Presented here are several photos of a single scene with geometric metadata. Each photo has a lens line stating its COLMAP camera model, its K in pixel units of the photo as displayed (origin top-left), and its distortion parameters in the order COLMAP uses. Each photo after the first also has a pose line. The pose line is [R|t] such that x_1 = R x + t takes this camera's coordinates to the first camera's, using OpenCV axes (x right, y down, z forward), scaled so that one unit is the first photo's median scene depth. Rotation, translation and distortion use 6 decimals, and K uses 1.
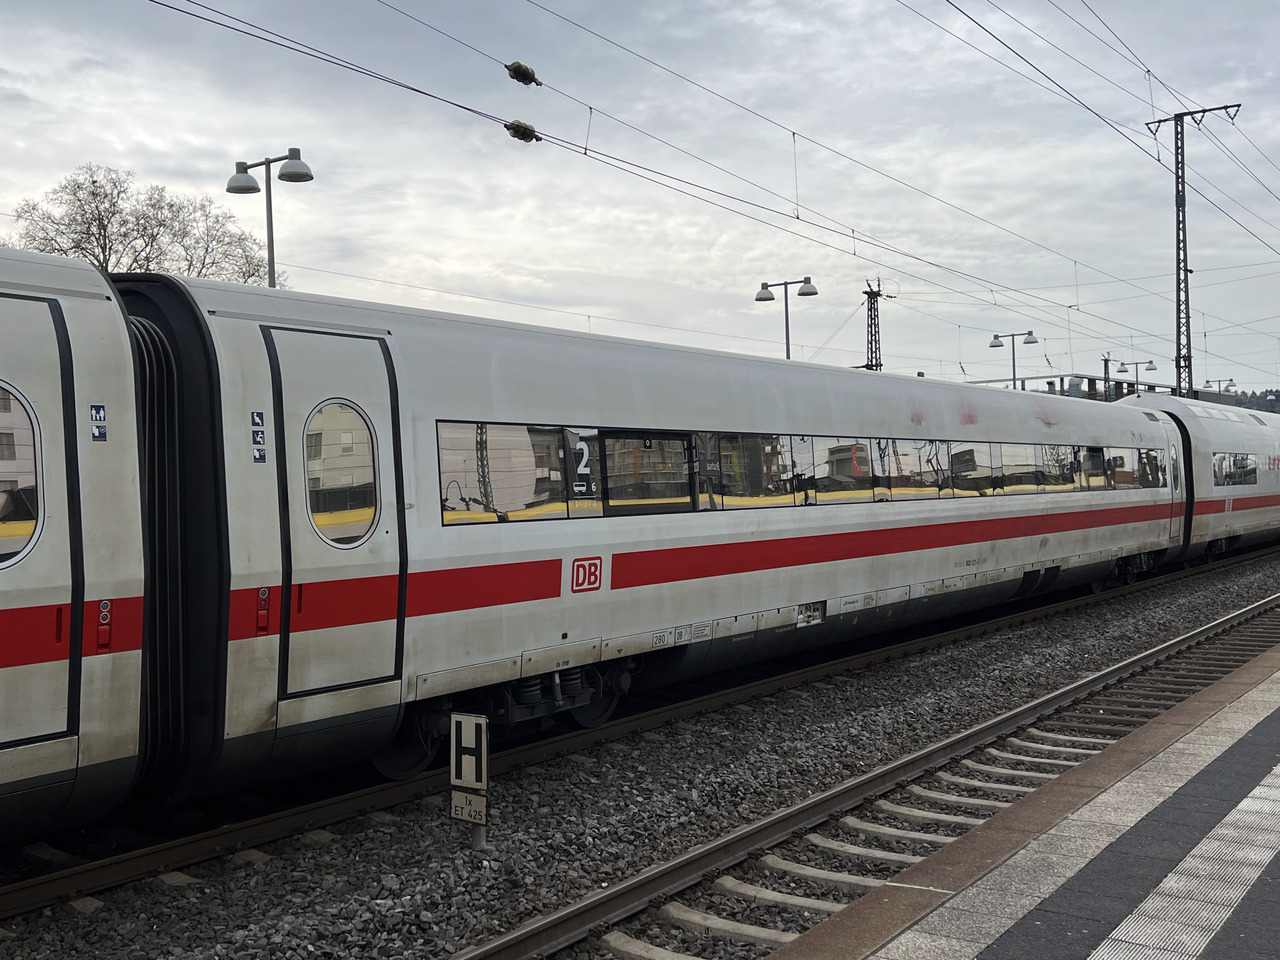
lens RADIAL K [[1304.4, 0, 638.3], [0, 1304.4, 473.6], [0, 0, 1]] dist [0.074209, 0.000000]
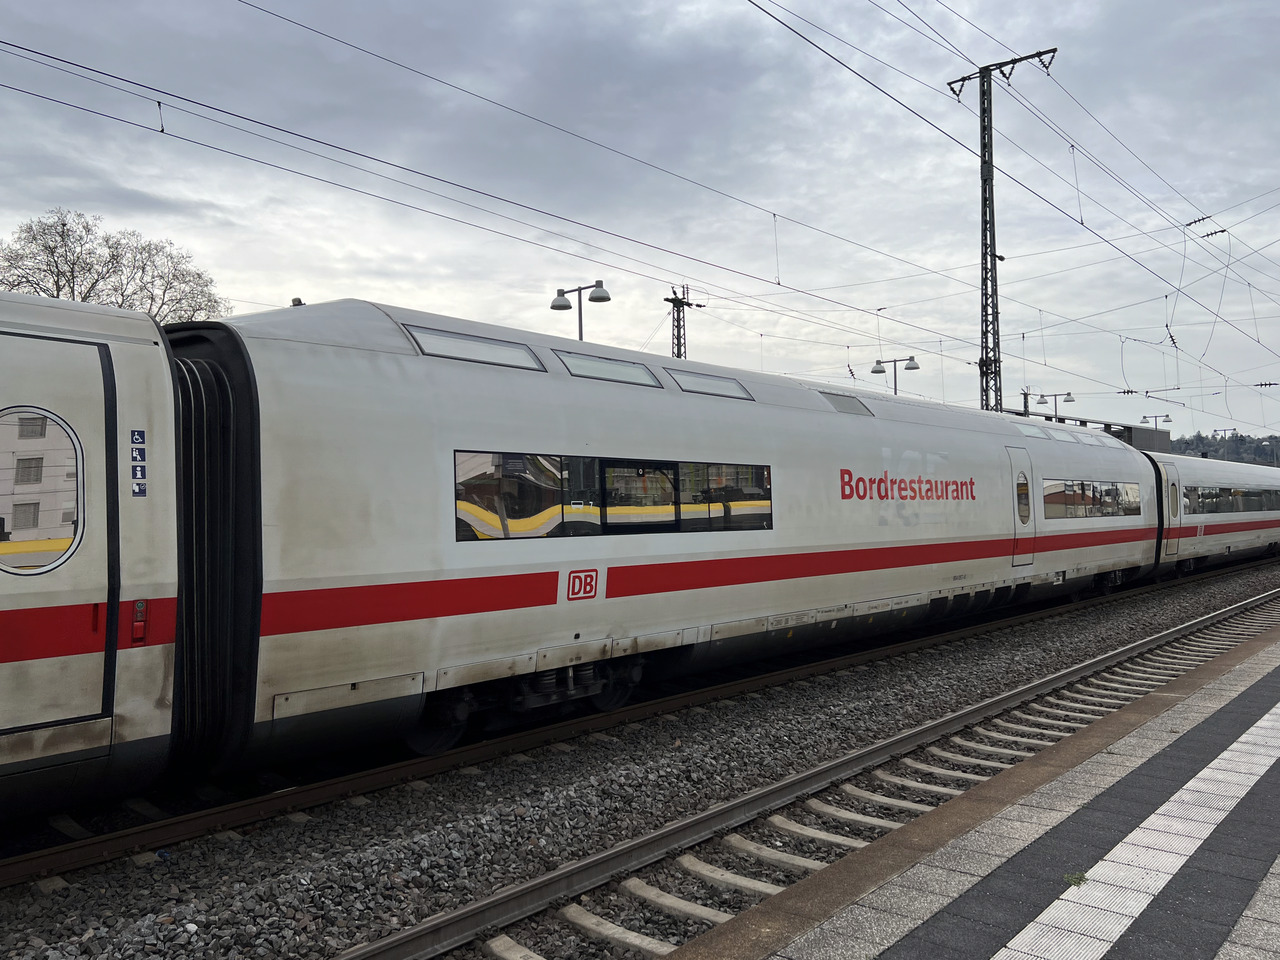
lens RADIAL K [[1005.8, 0, 623.3], [0, 1005.8, 478.0], [0, 0, 1]] dist [0.057738, 0.007702]
pose [[0.995320, 0.008638, -0.096247, 0.073239], [-0.010604, 0.999745, -0.019926, 0.000339], [0.096050, 0.020853, 0.995158, 0.101937]]
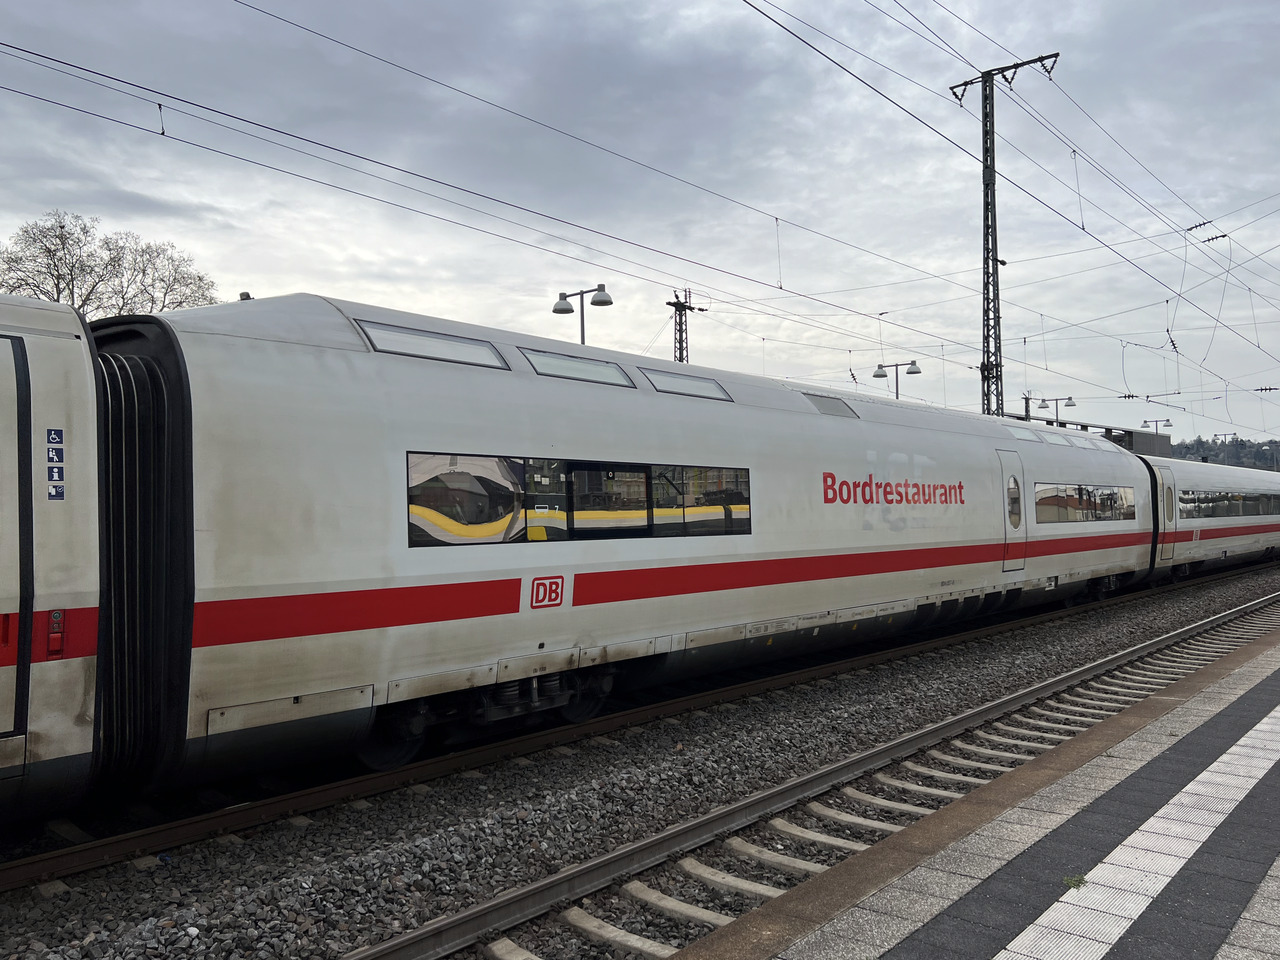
lens RADIAL K [[1005.8, 0, 630.0], [0, 1005.8, 486.2], [0, 0, 1]] dist [0.057738, 0.007702]
pose [[0.995759, 0.009813, -0.091480, 0.099203], [-0.011304, 0.999811, -0.015796, 0.000278], [0.091308, 0.016763, 0.995682, 0.139835]]
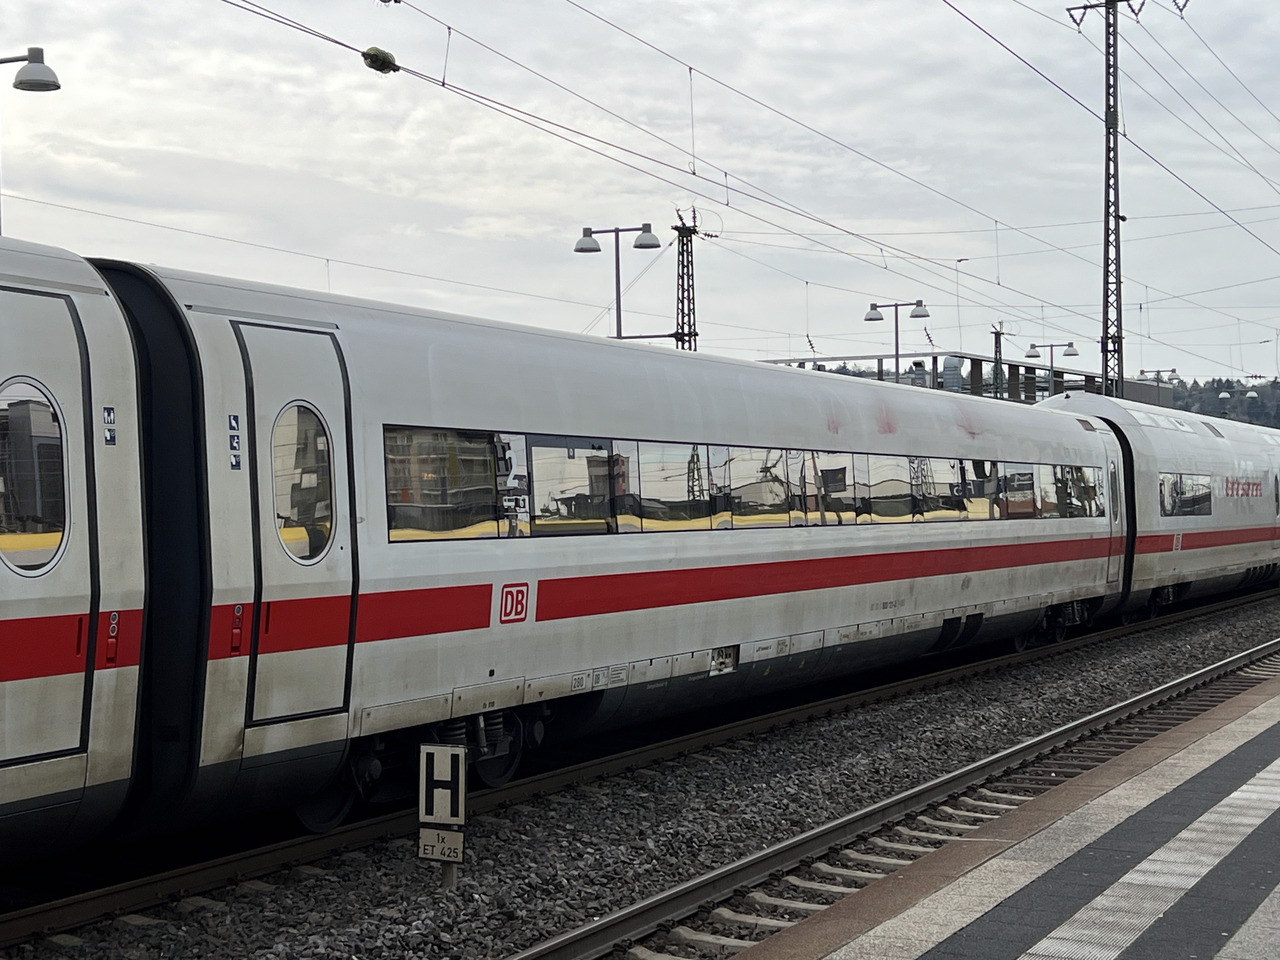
lens RADIAL K [[2067.5, 0, 630.6], [0, 2067.5, 470.1], [0, 0, 1]] dist [0.157785, 0.000000]
pose [[0.984881, 0.021057, 0.171948, -0.204201], [-0.019683, 0.999759, -0.009691, 0.000466], [-0.172110, 0.006160, 0.985058, -0.379113]]
